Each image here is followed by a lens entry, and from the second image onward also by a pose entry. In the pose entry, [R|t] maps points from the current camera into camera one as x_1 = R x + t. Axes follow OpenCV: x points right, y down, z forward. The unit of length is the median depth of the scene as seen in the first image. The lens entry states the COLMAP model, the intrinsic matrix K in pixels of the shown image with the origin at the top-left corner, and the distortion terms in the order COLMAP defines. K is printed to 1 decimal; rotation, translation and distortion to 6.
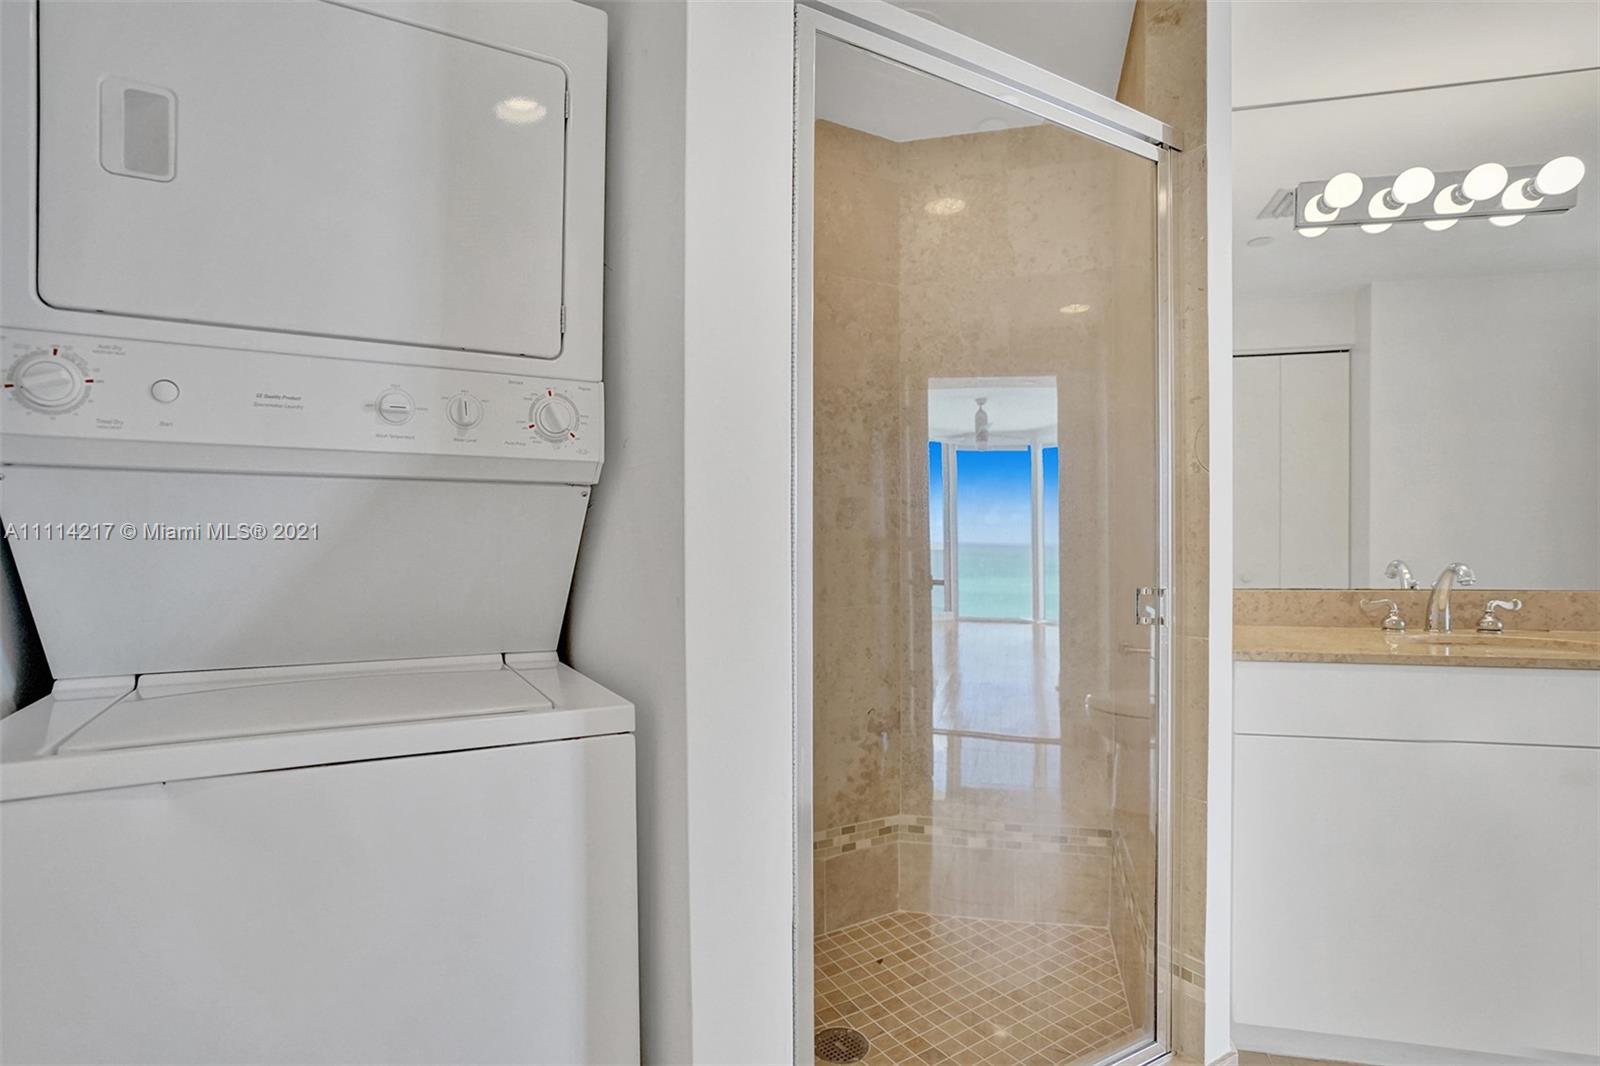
lens RADIAL K [[784.0, 0, 805.6], [0, 784.0, 547.5], [0, 0, 1]] dist [-0.063431, 0.026759]
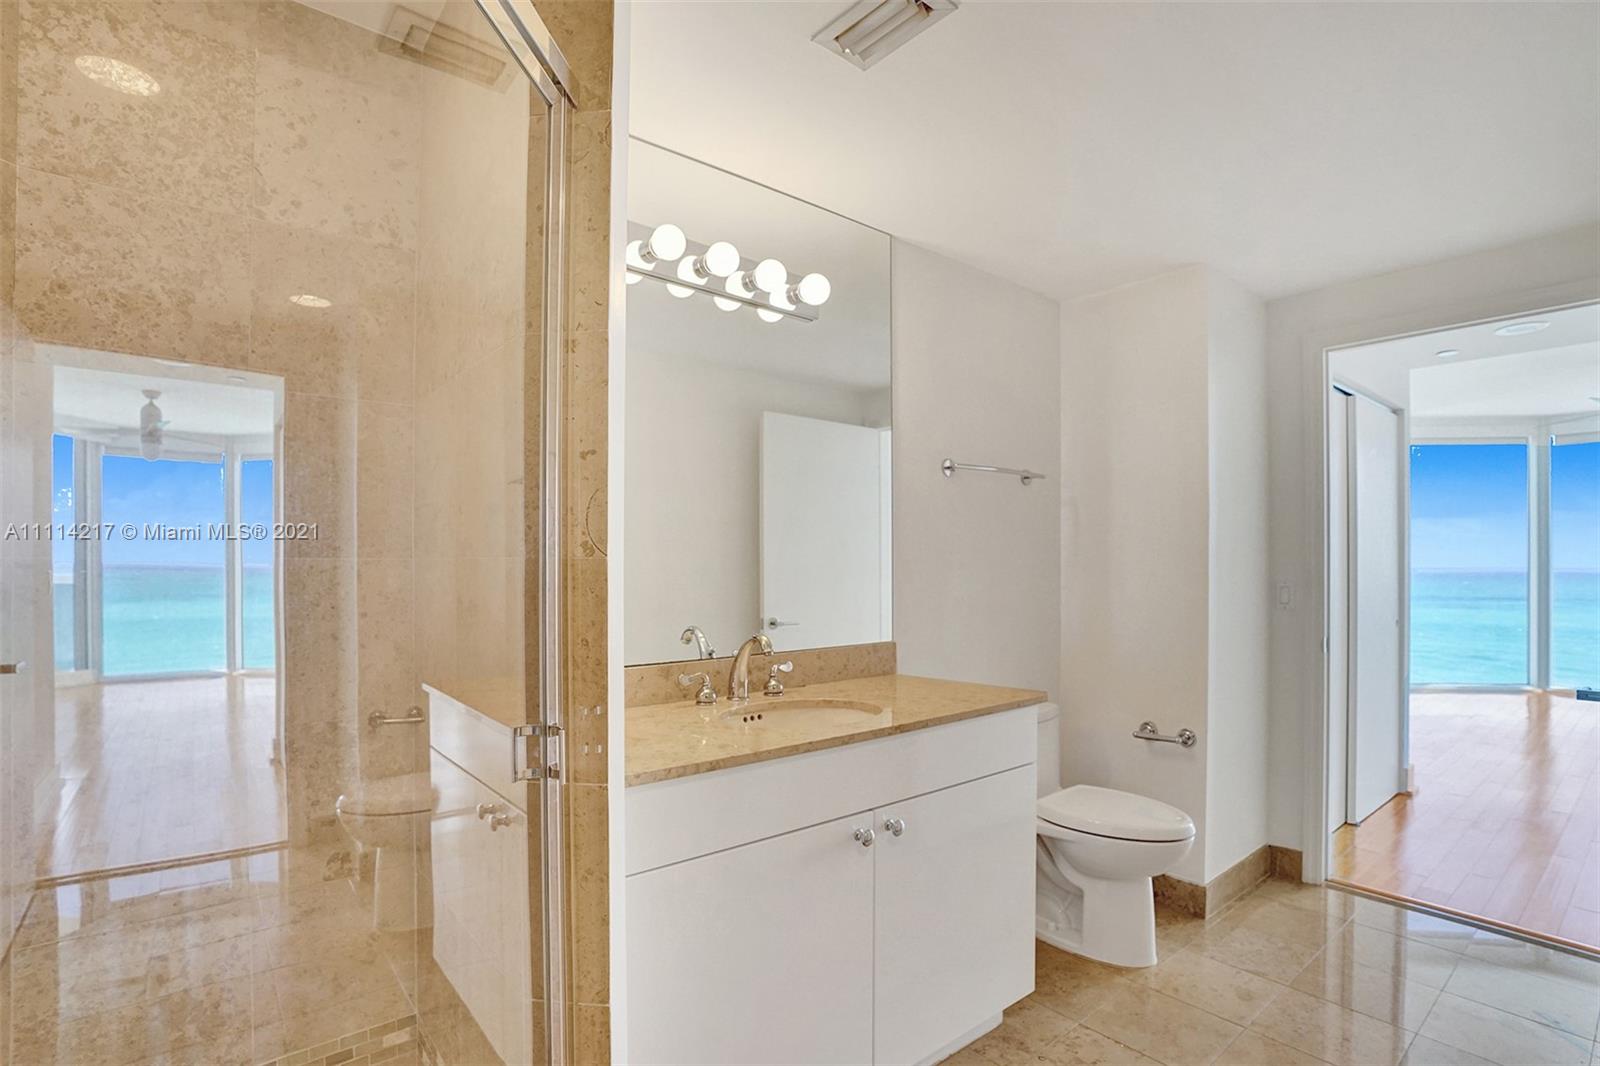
lens RADIAL K [[804.7, 0, 795.9], [0, 804.7, 559.9], [0, 0, 1]] dist [-0.041453, 0.023910]
pose [[0.610295, 0.013416, 0.792060, 0.018778], [0.003869, 0.999794, -0.019916, -0.048491], [-0.792165, 0.015220, 0.610118, 0.243716]]
